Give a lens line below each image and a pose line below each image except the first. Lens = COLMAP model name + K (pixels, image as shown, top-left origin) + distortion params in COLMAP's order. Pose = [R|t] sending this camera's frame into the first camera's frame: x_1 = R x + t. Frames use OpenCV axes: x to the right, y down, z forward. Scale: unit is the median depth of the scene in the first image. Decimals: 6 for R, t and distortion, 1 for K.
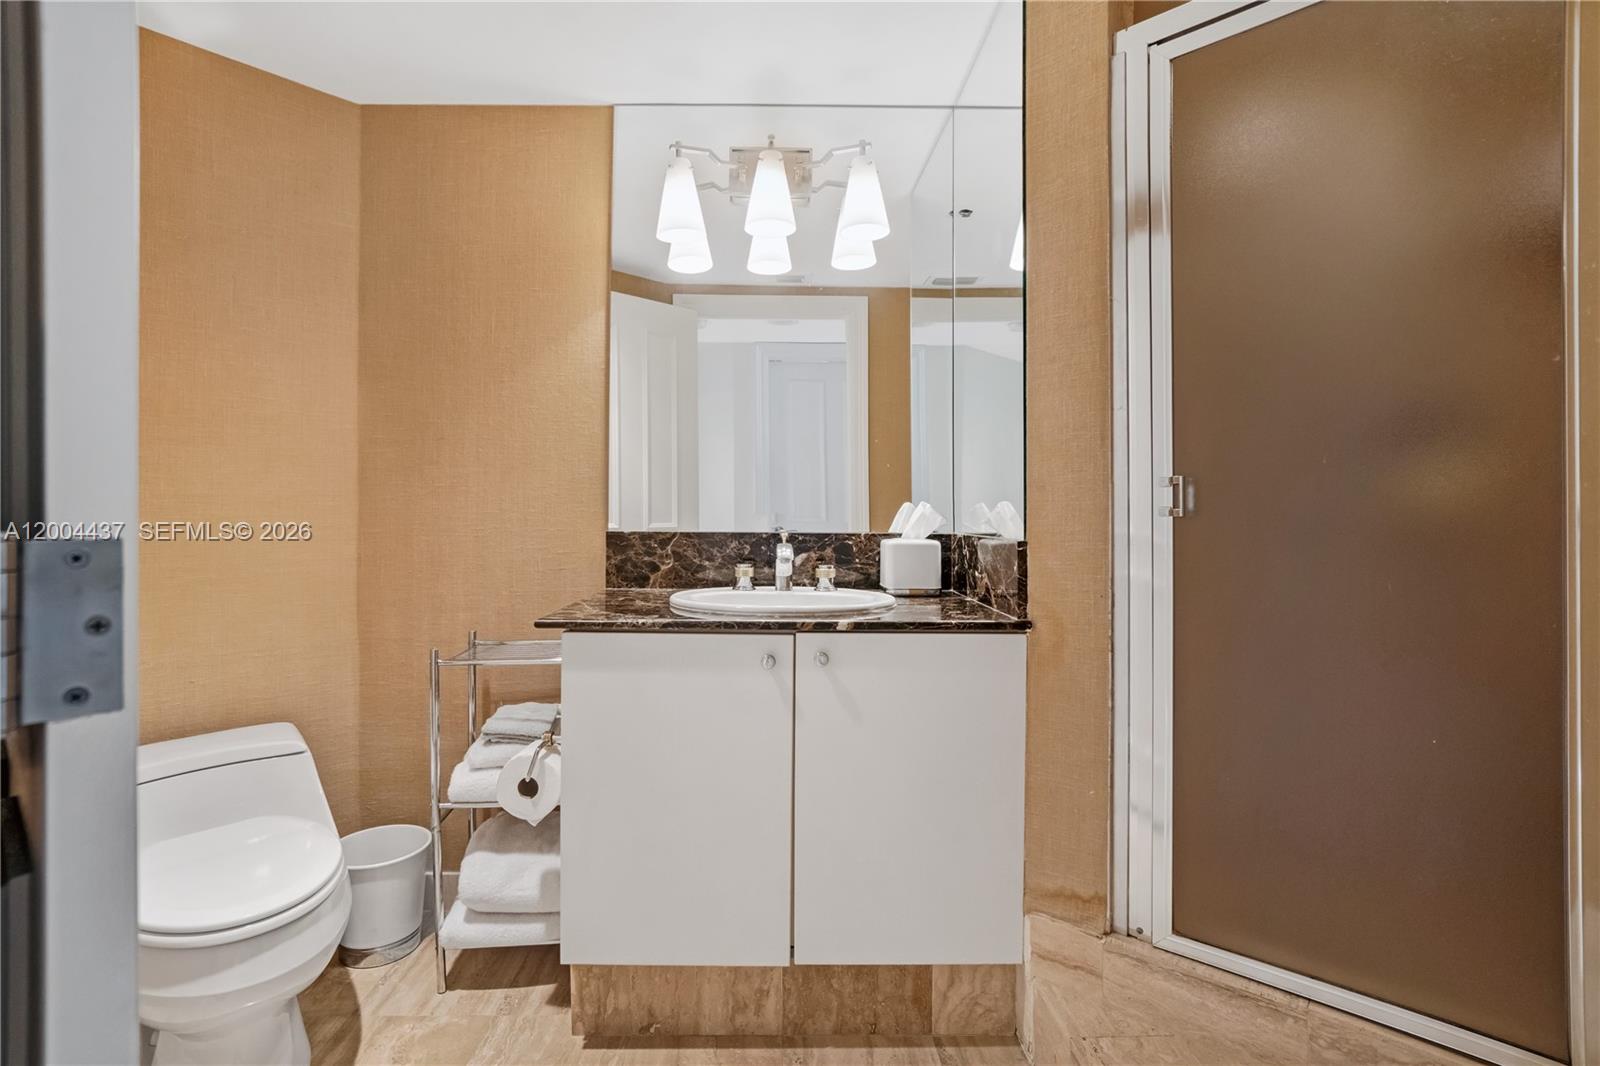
lens RADIAL K [[744.3, 0, 774.1], [0, 744.3, 514.3], [0, 0, 1]] dist [-0.066346, 0.023450]
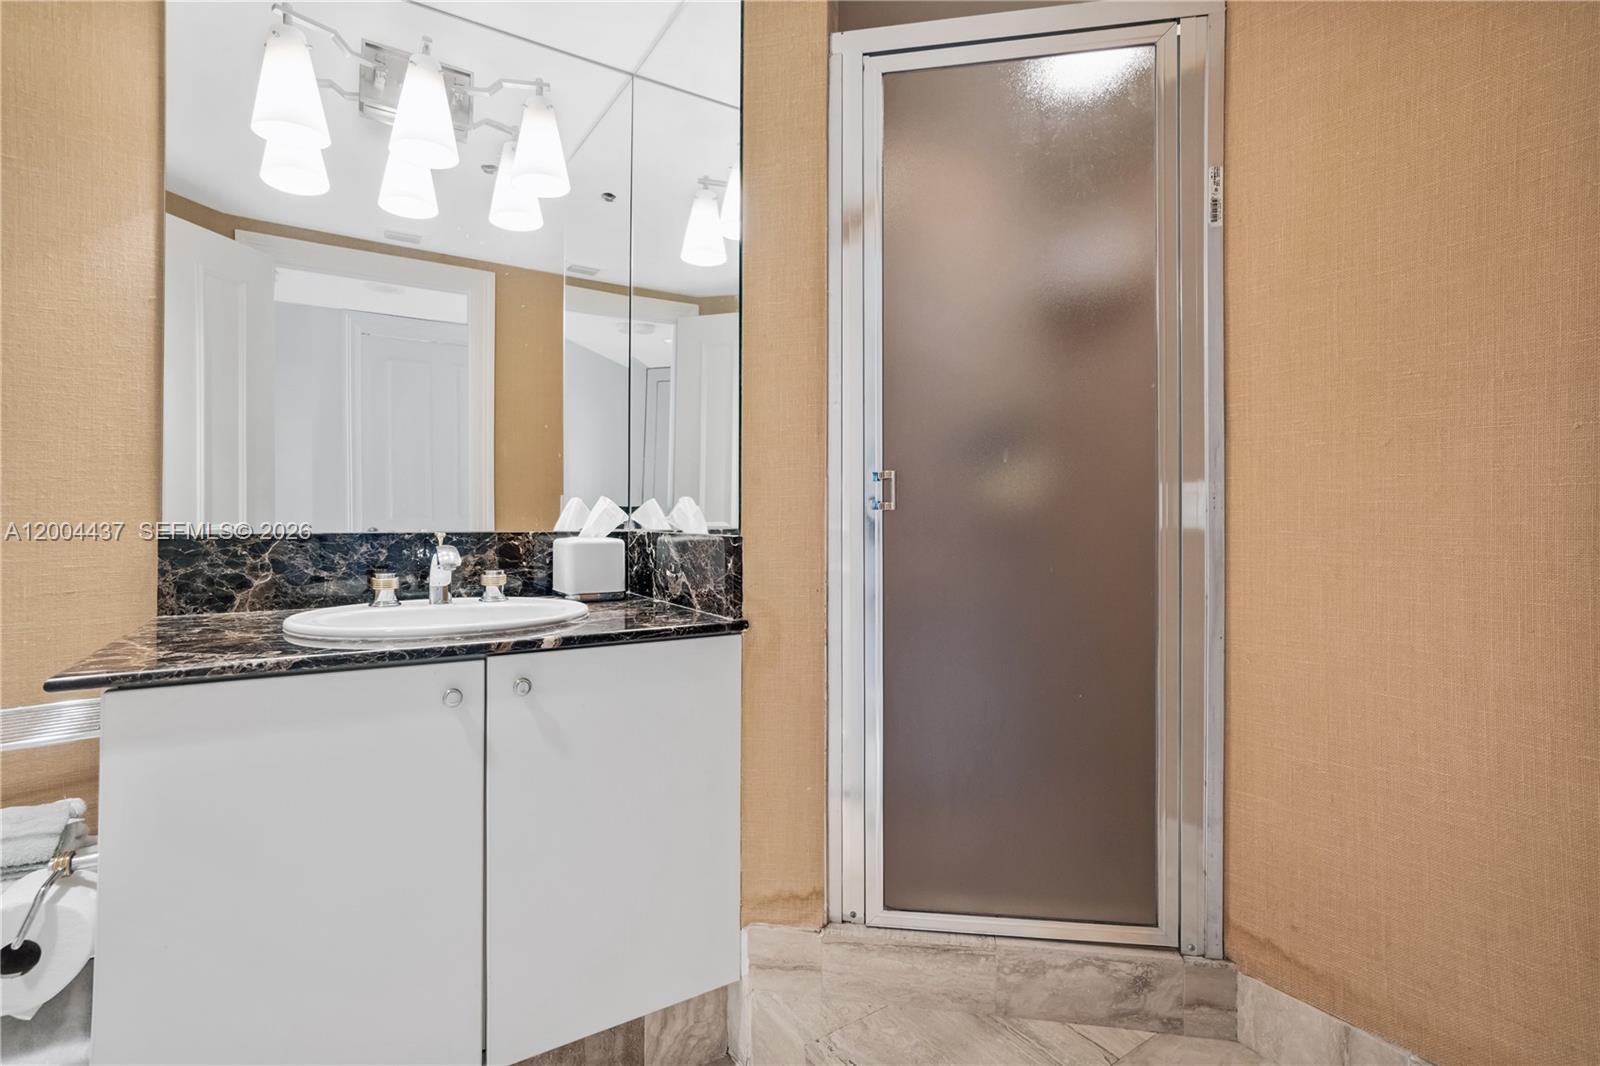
lens RADIAL K [[730.8, 0, 792.3], [0, 730.8, 514.1], [0, 0, 1]] dist [-0.057286, 0.020241]
pose [[0.845349, -0.001206, 0.534214, -0.088011], [0.002129, 0.999997, -0.001111, 0.007289], [-0.534211, 0.002077, 0.845349, 0.142655]]
